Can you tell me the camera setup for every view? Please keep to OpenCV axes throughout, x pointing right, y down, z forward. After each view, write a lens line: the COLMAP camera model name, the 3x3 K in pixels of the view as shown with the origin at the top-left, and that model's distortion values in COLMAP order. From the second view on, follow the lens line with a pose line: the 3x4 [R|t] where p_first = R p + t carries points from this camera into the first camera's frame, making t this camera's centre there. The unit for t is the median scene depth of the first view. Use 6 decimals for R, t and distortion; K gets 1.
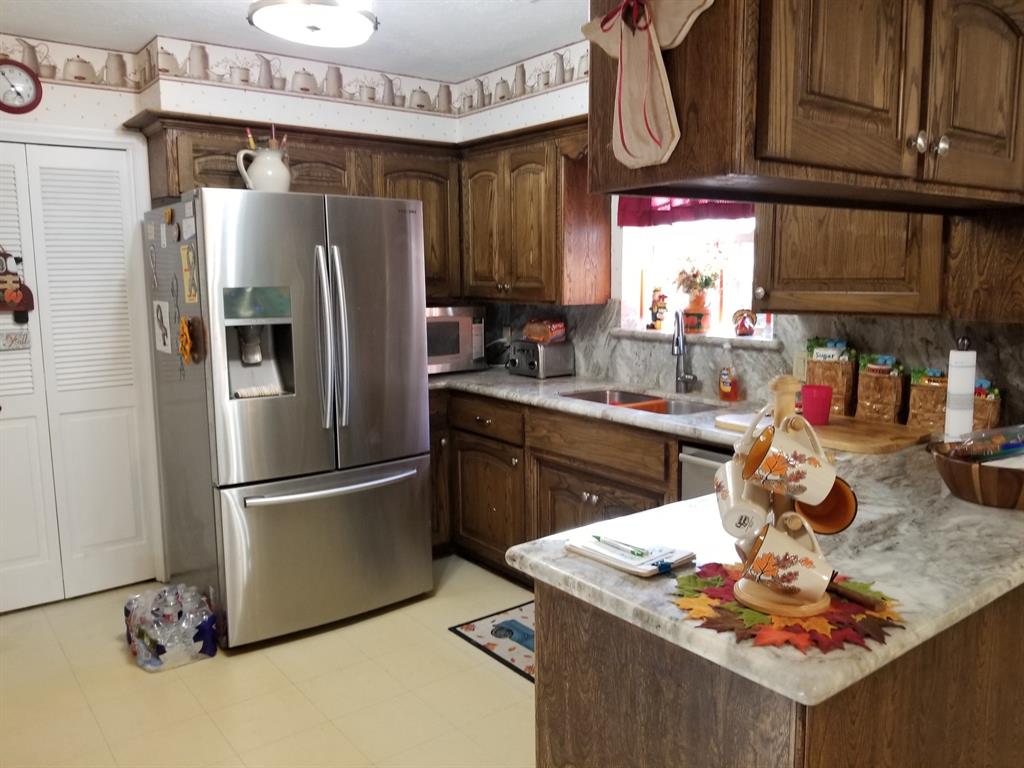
lens RADIAL K [[797.4, 0, 530.5], [0, 797.4, 376.8], [0, 0, 1]] dist [0.084096, -0.153281]
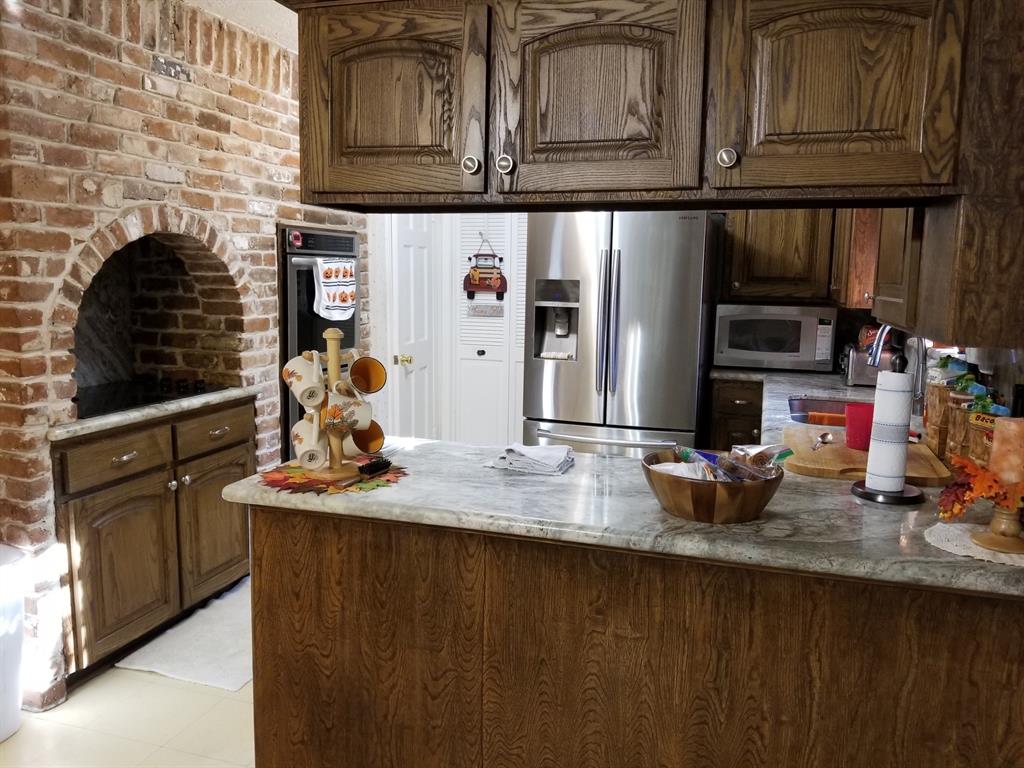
lens RADIAL K [[797.4, 0, 530.5], [0, 797.4, 376.8], [0, 0, 1]] dist [0.084096, -0.153281]
pose [[0.578292, 0.124045, -0.806344, 1.523905], [-0.129301, 0.989816, 0.059538, -0.043099], [0.805518, 0.069831, 0.588442, 0.332253]]
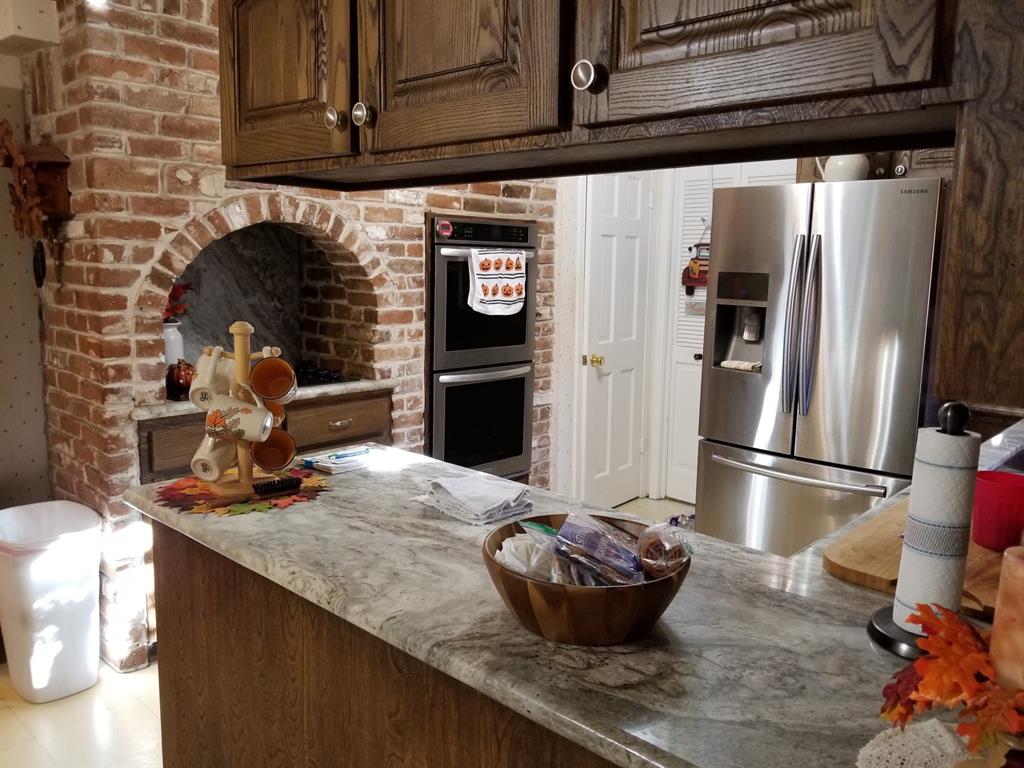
lens RADIAL K [[800.3, 0, 534.5], [0, 800.3, 376.6], [0, 0, 1]] dist [0.123072, -0.256385]
pose [[0.170056, 0.152386, -0.973581, 1.475806], [-0.152016, 0.980202, 0.126869, -0.135356], [0.973639, 0.126425, 0.189855, 1.037042]]
